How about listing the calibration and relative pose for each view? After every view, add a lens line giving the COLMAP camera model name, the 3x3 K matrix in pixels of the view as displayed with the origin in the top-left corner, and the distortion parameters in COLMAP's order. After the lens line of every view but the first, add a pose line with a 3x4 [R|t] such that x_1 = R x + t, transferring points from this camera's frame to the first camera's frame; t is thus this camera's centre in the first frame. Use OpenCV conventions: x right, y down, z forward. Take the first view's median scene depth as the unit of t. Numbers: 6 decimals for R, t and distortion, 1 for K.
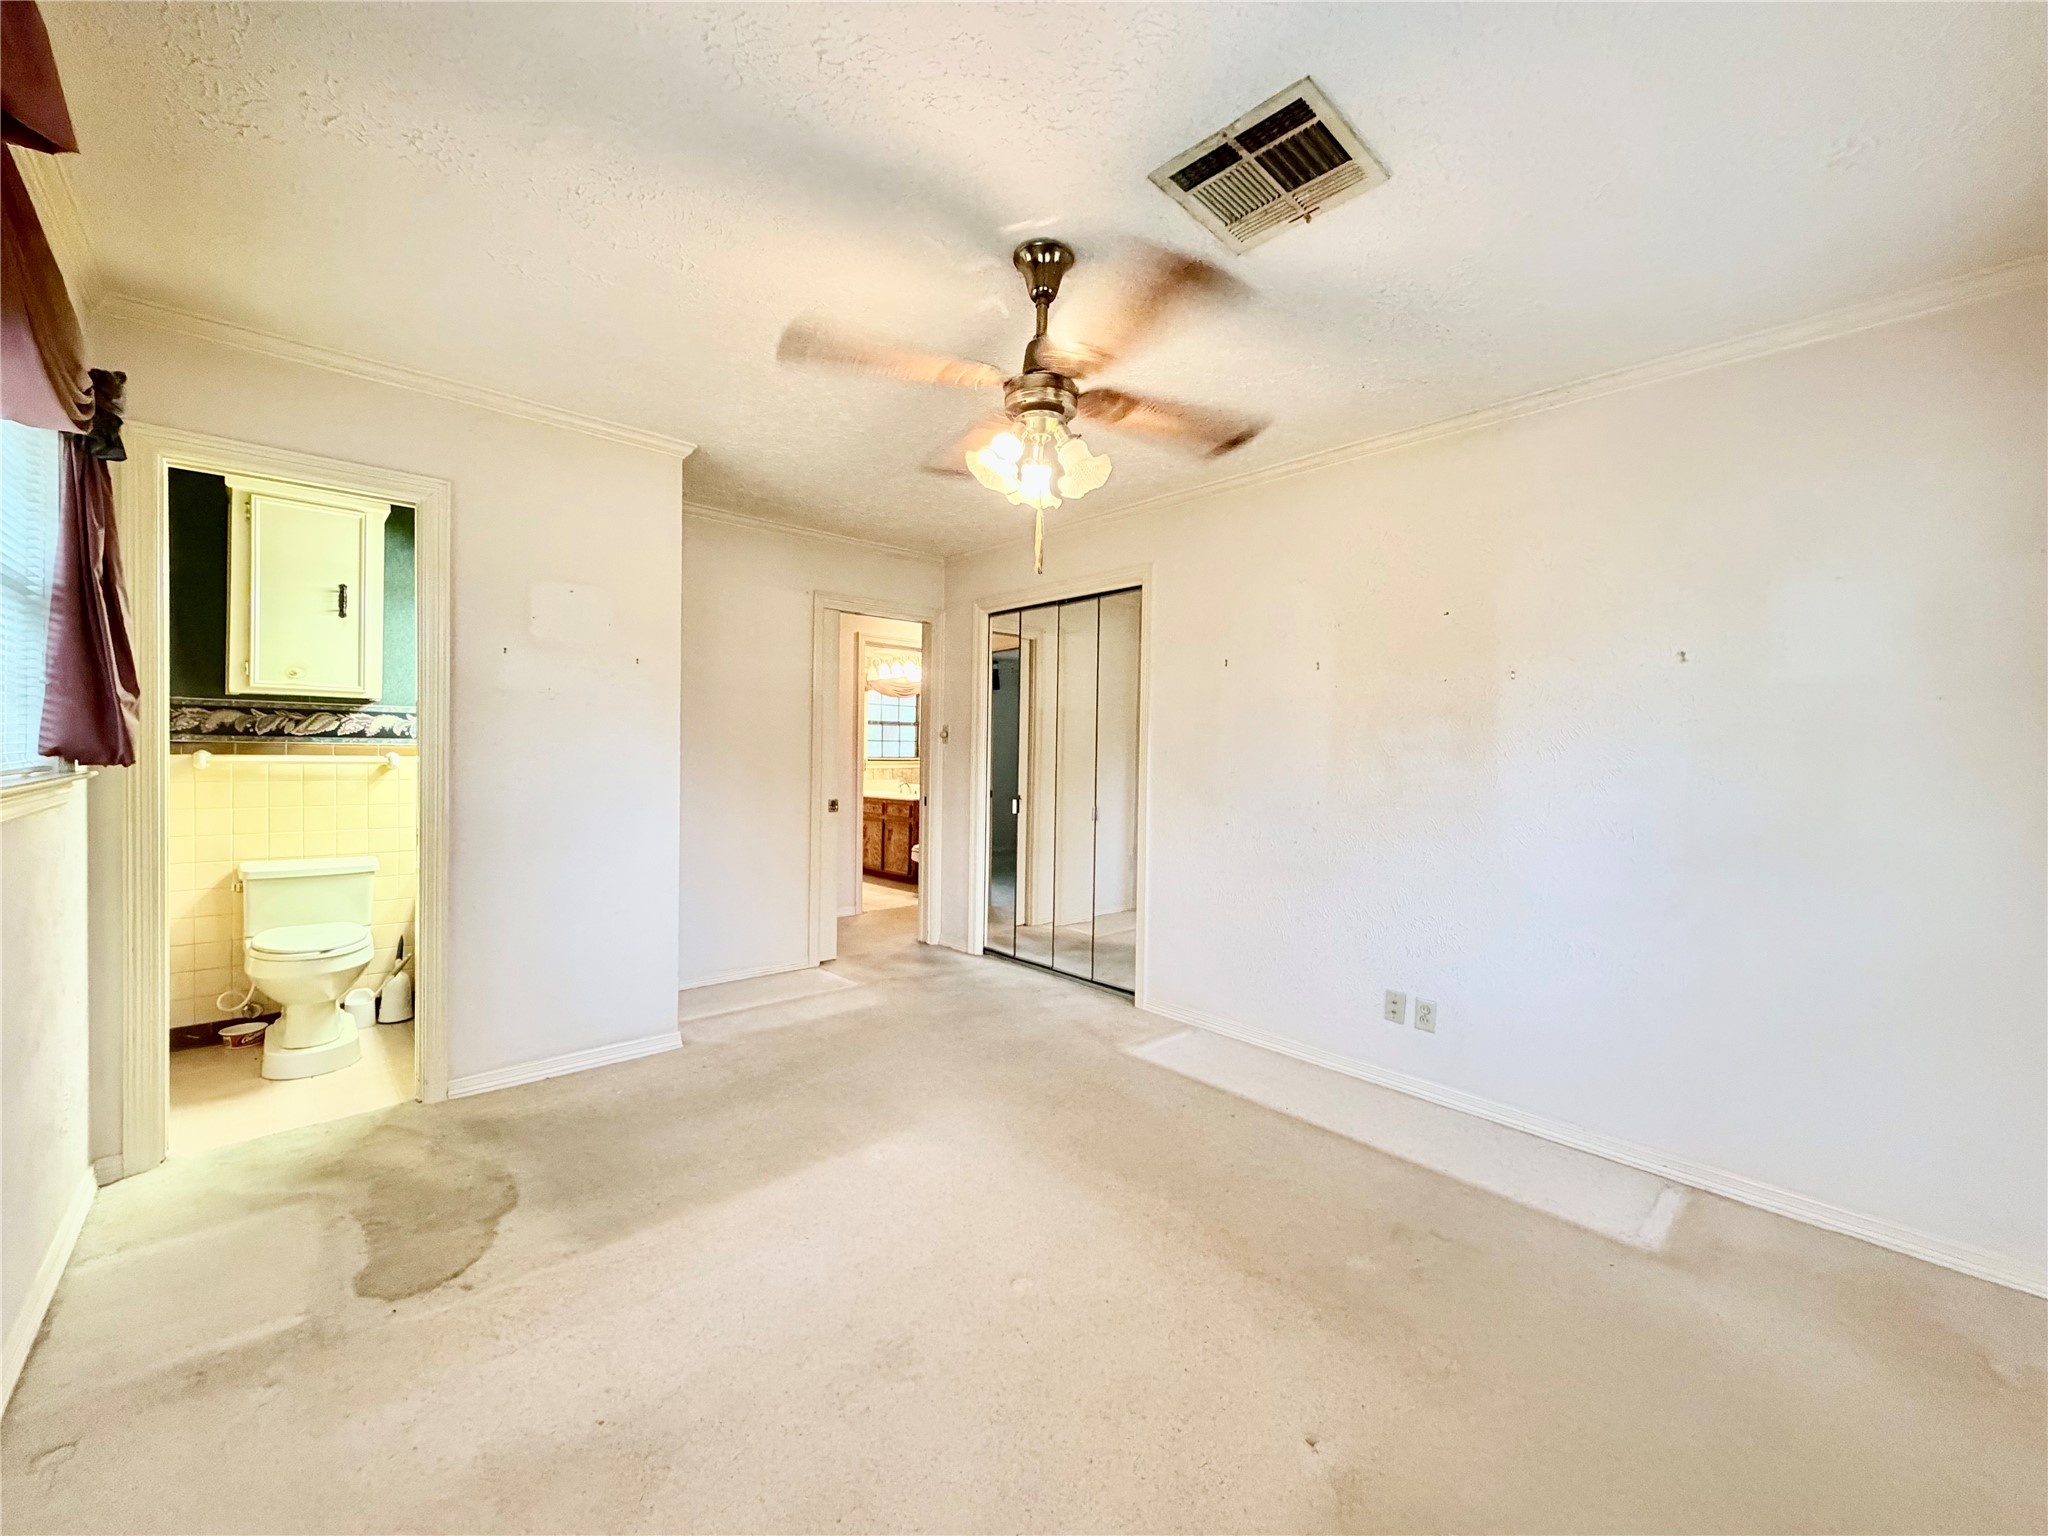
lens RADIAL K [[813.7, 0, 1017.1], [0, 813.7, 765.0], [0, 0, 1]] dist [-0.000609, 0.000101]
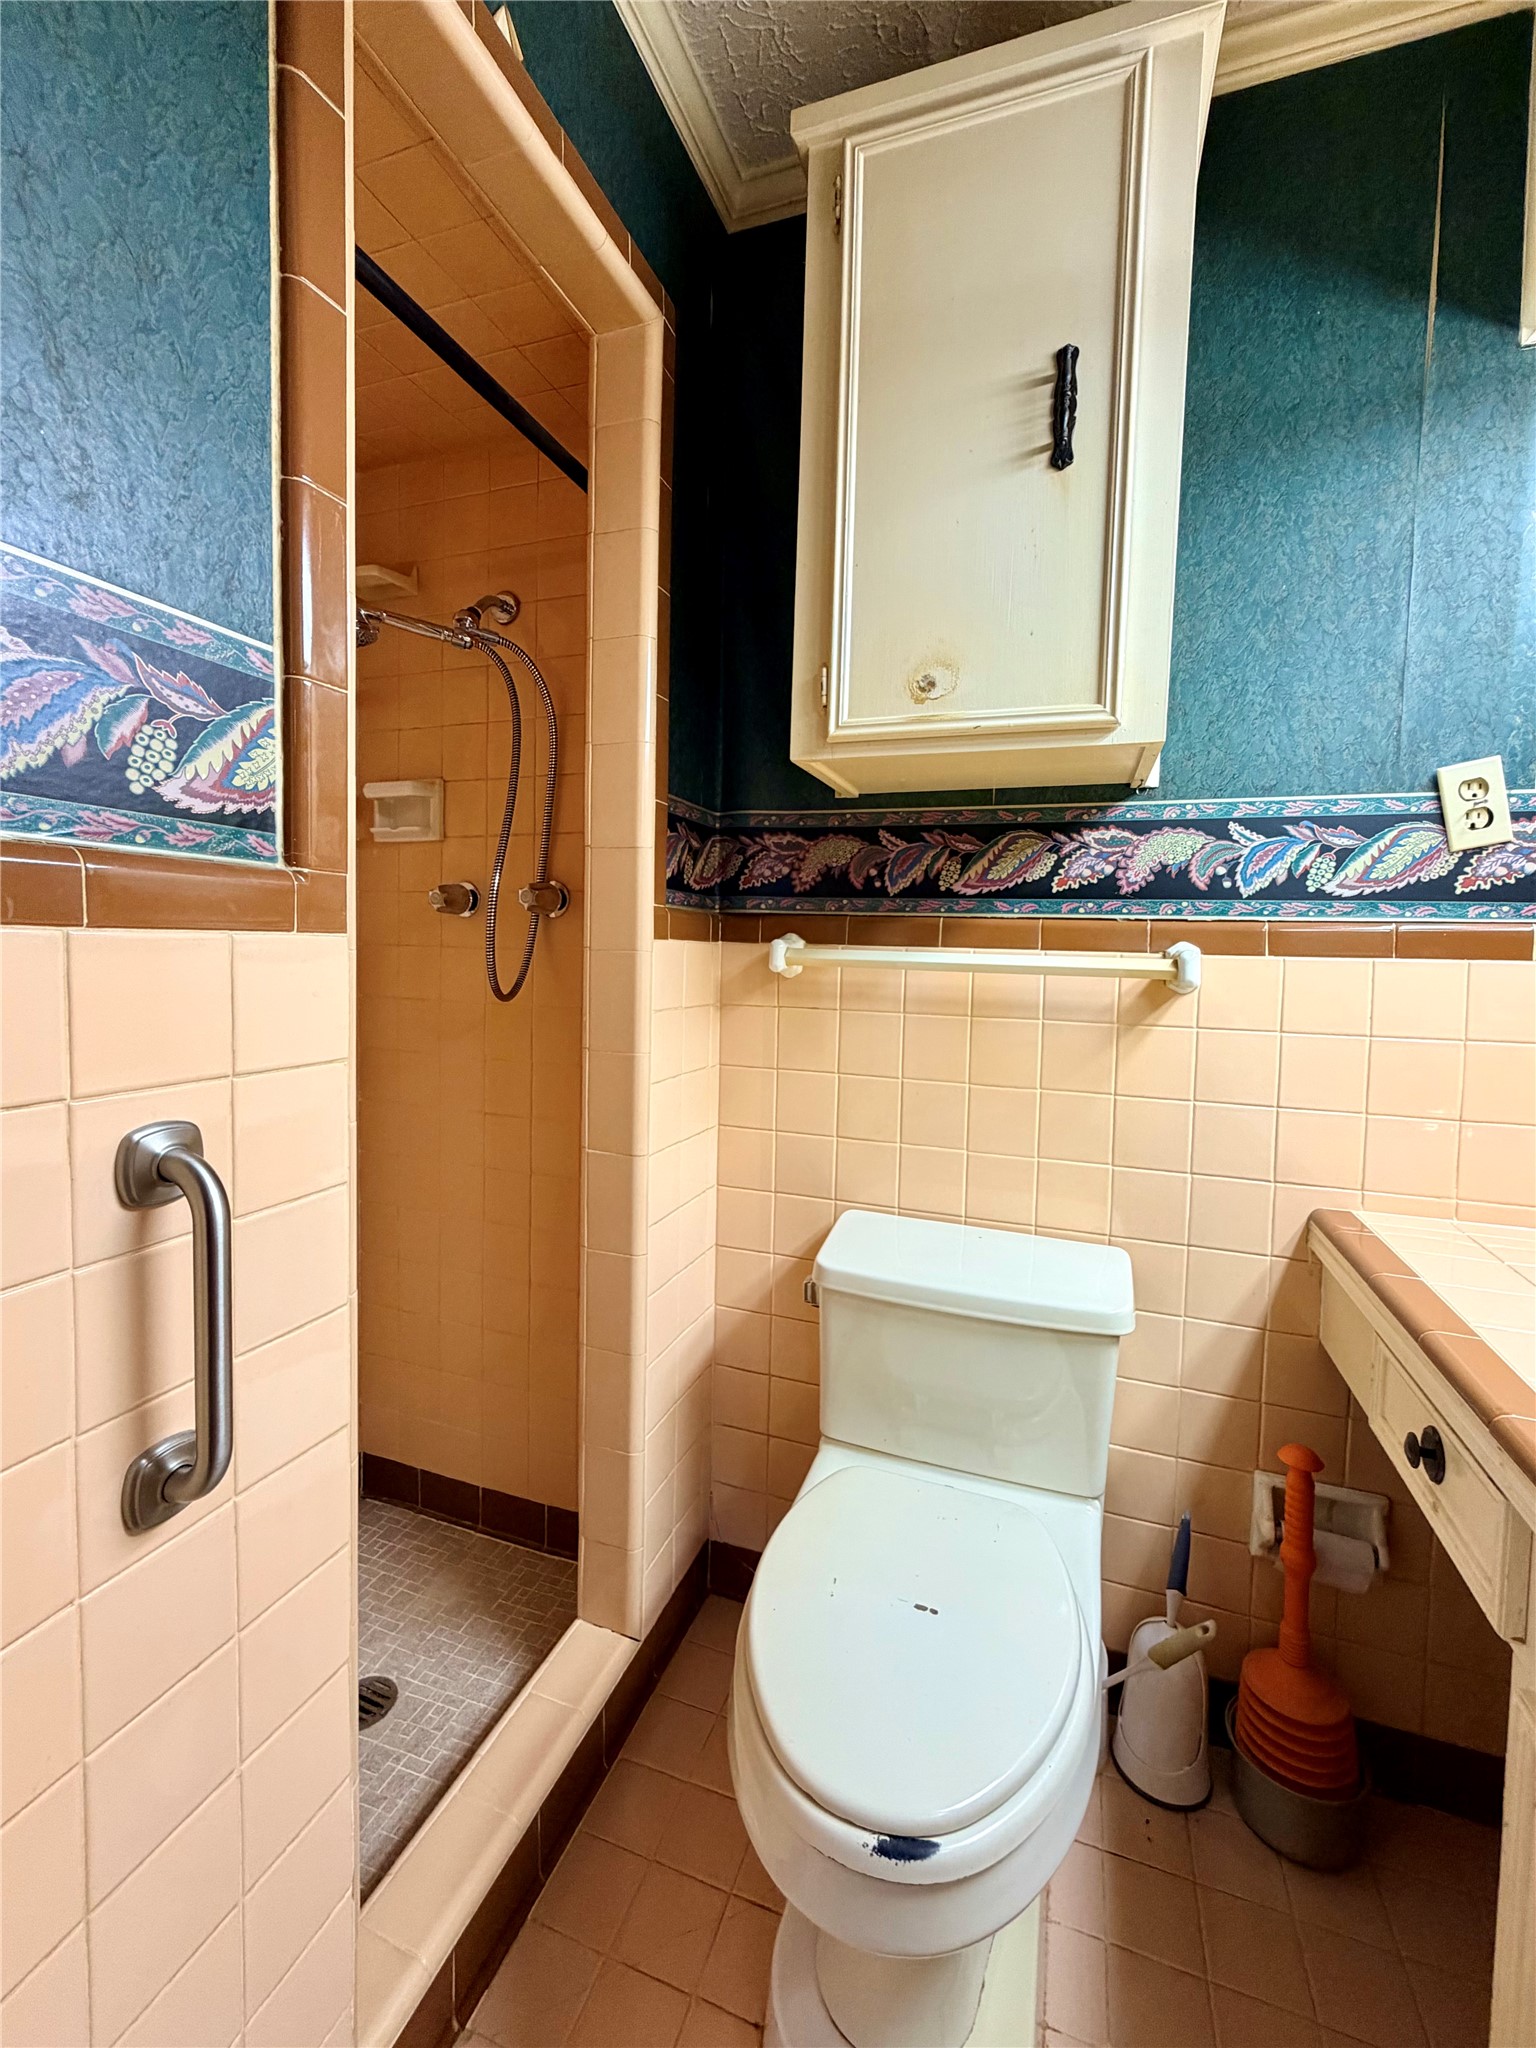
lens RADIAL K [[813.7, 0, 778.2], [0, 813.7, 990.8], [0, 0, 1]] dist [-0.000609, 0.000101]
pose [[0.457186, 0.044968, -0.888234, -0.588587], [-0.031010, 0.998920, 0.034610, -0.002209], [0.888830, 0.011721, 0.458086, 0.753044]]
